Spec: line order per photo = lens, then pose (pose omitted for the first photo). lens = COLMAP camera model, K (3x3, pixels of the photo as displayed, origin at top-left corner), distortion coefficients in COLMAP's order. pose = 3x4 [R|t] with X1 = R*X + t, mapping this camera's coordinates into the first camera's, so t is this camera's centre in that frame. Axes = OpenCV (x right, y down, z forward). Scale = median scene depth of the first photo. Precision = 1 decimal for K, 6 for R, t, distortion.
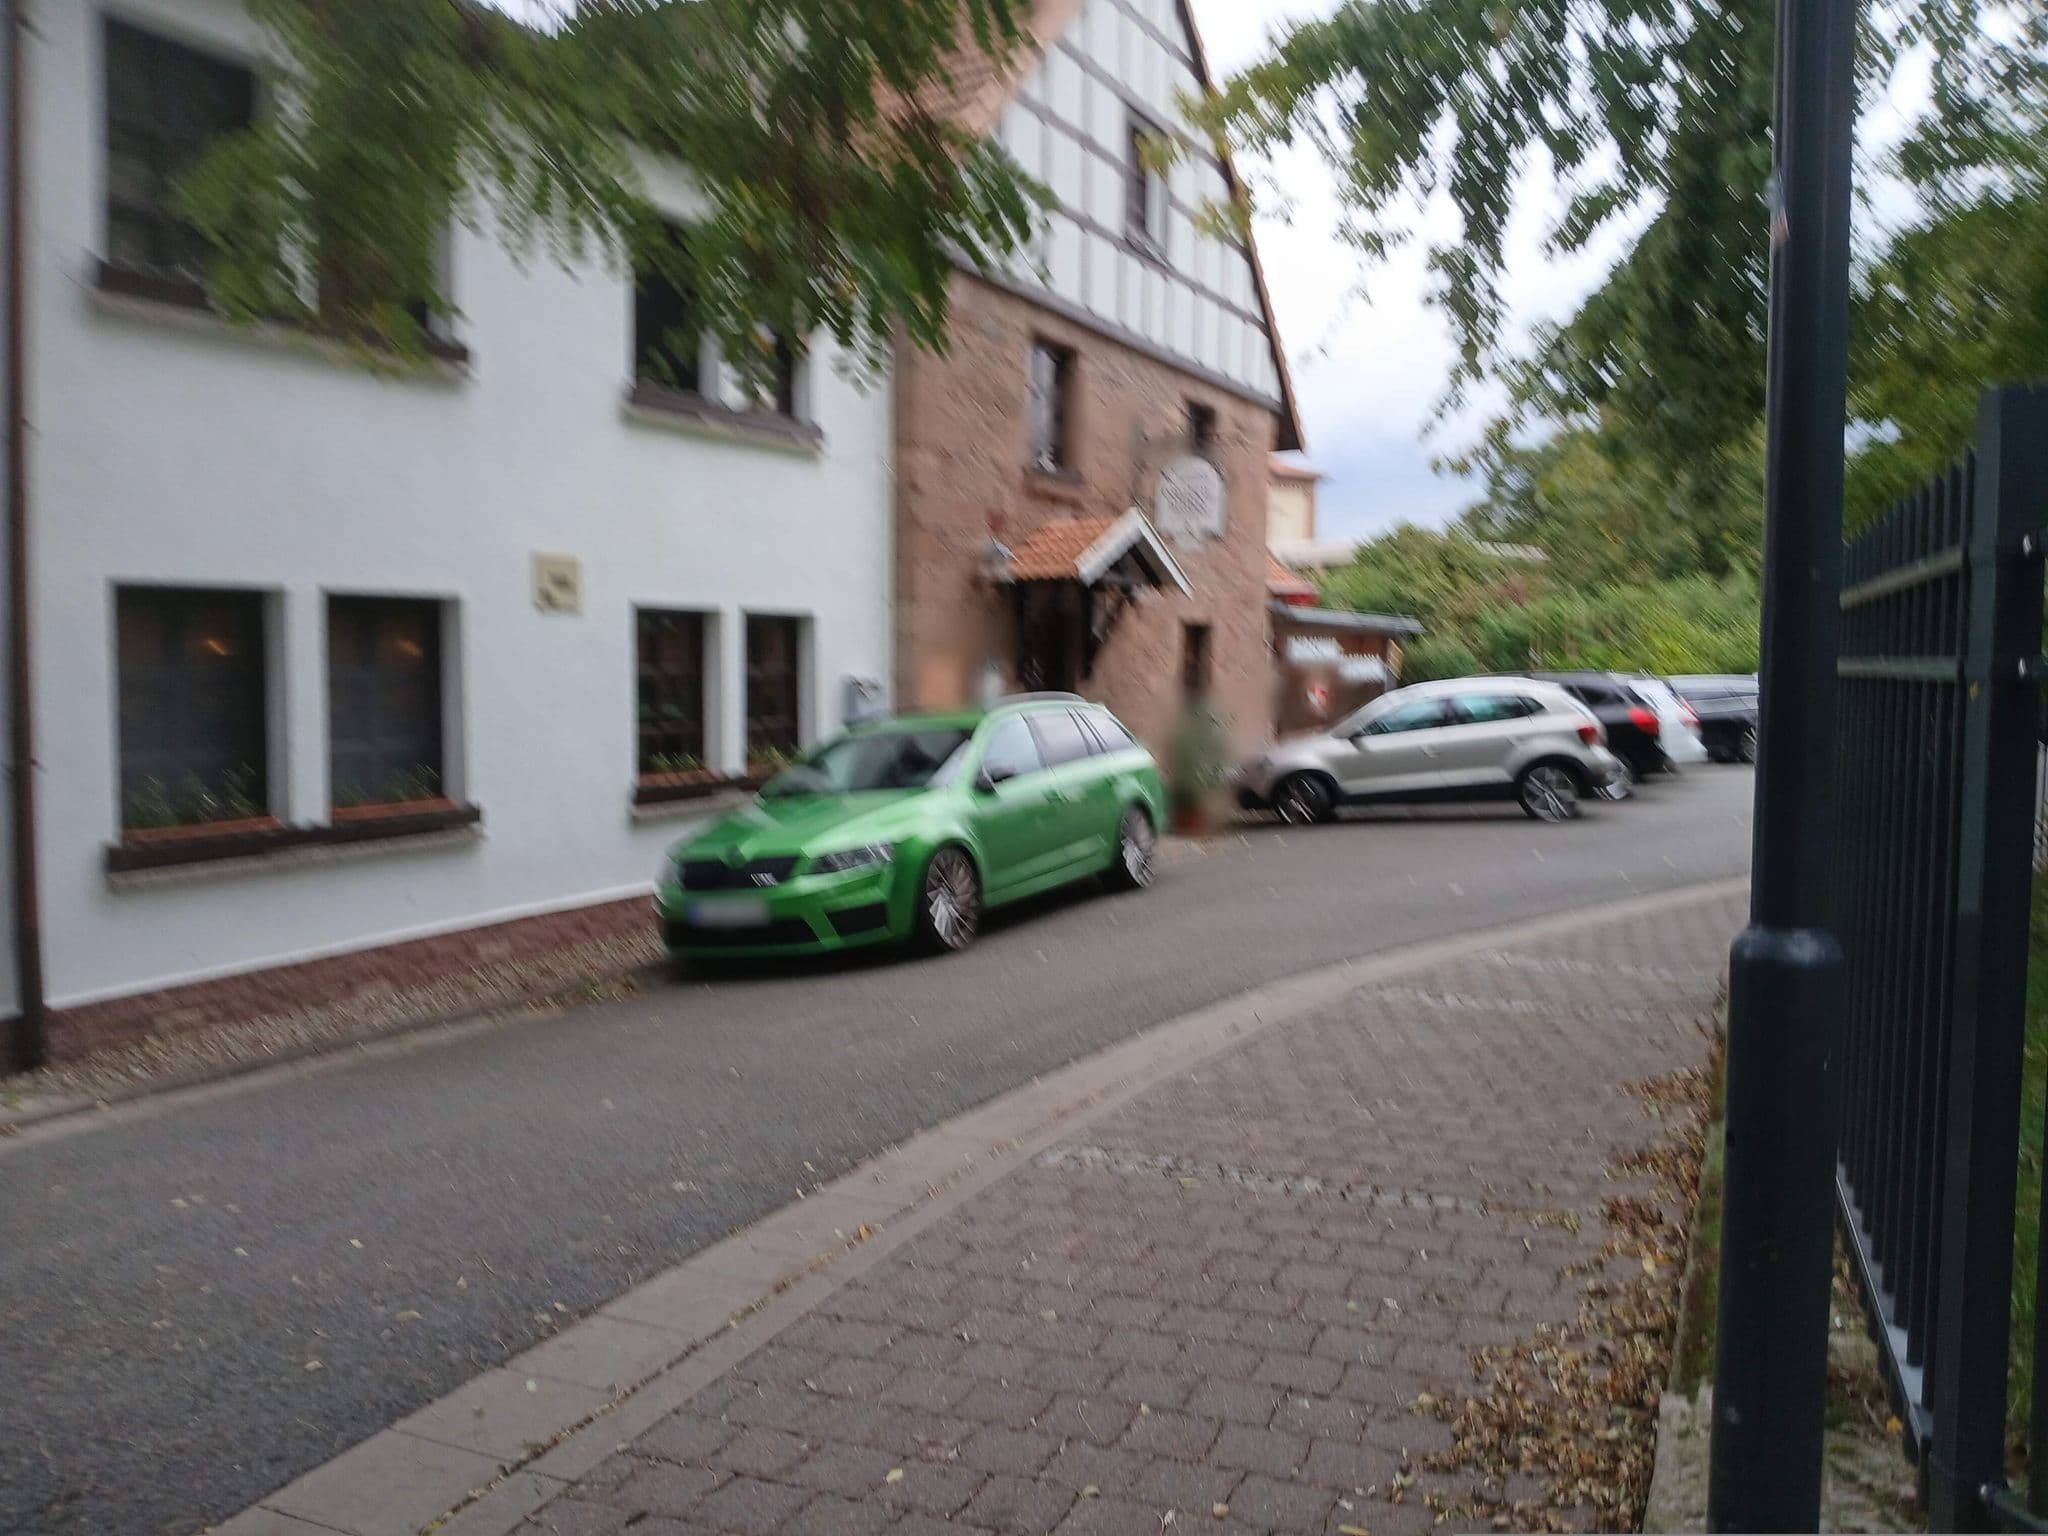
lens RADIAL K [[1592.3, 0, 1039.0], [0, 1592.3, 764.8], [0, 0, 1]] dist [0.138472, -0.247653]
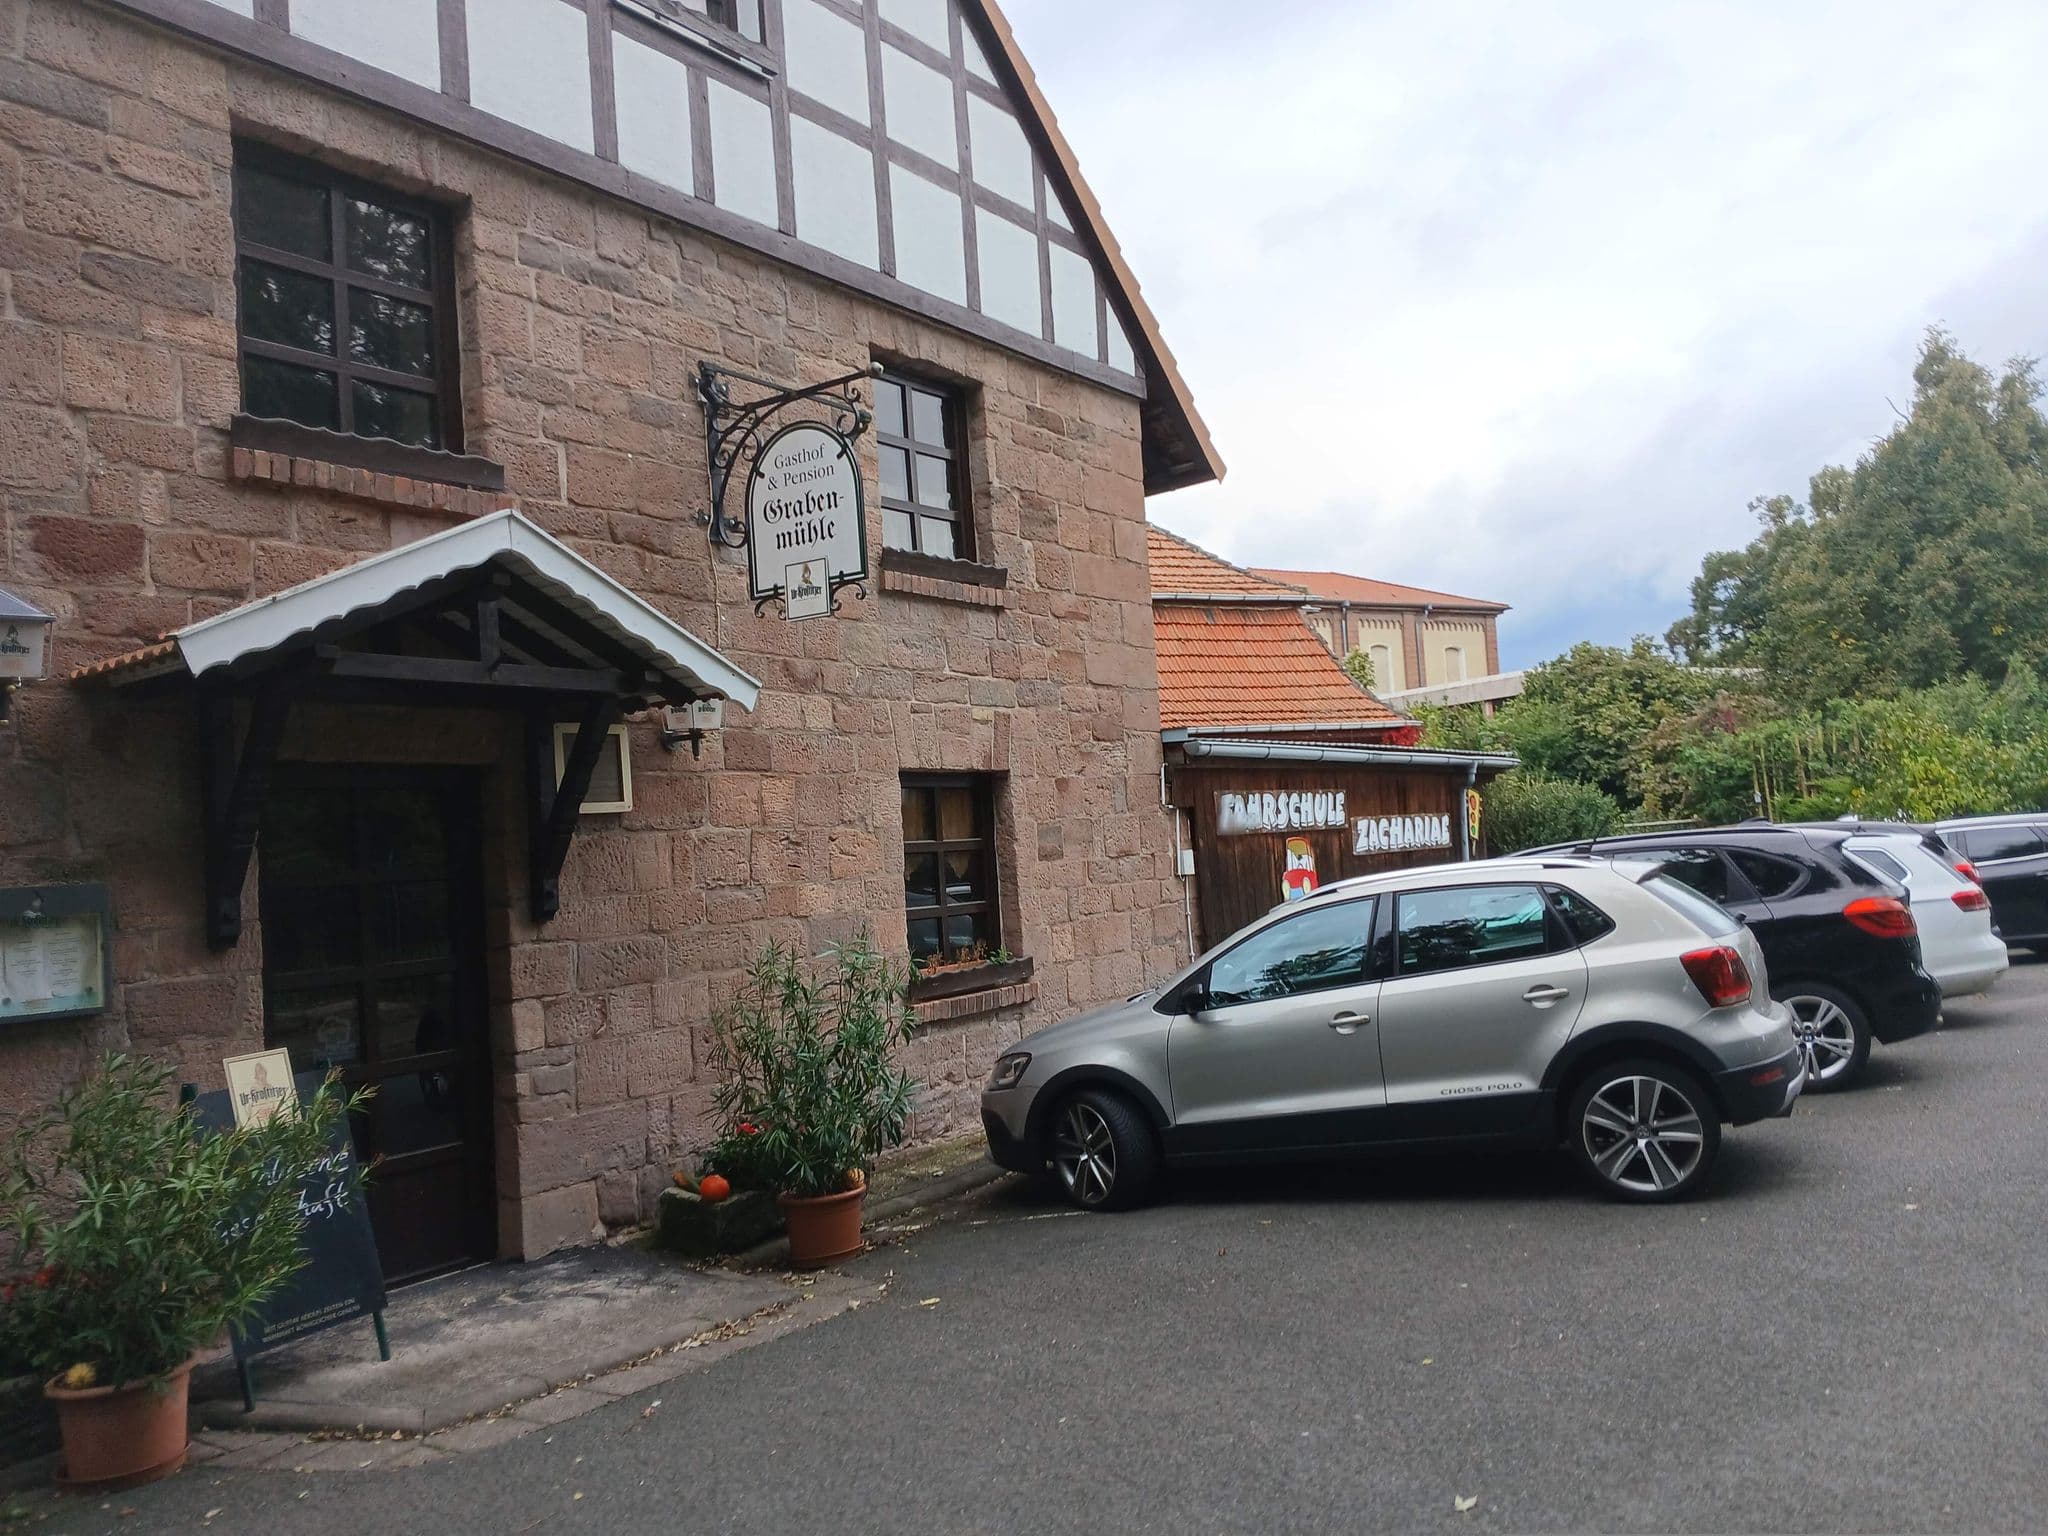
lens RADIAL K [[1592.3, 0, 1039.0], [0, 1592.3, 764.8], [0, 0, 1]] dist [0.138472, -0.247653]
pose [[0.988856, -0.059835, -0.136322, 0.179882], [0.044893, 0.992899, -0.110164, -0.029181], [0.141946, 0.102816, 0.984520, 0.437573]]
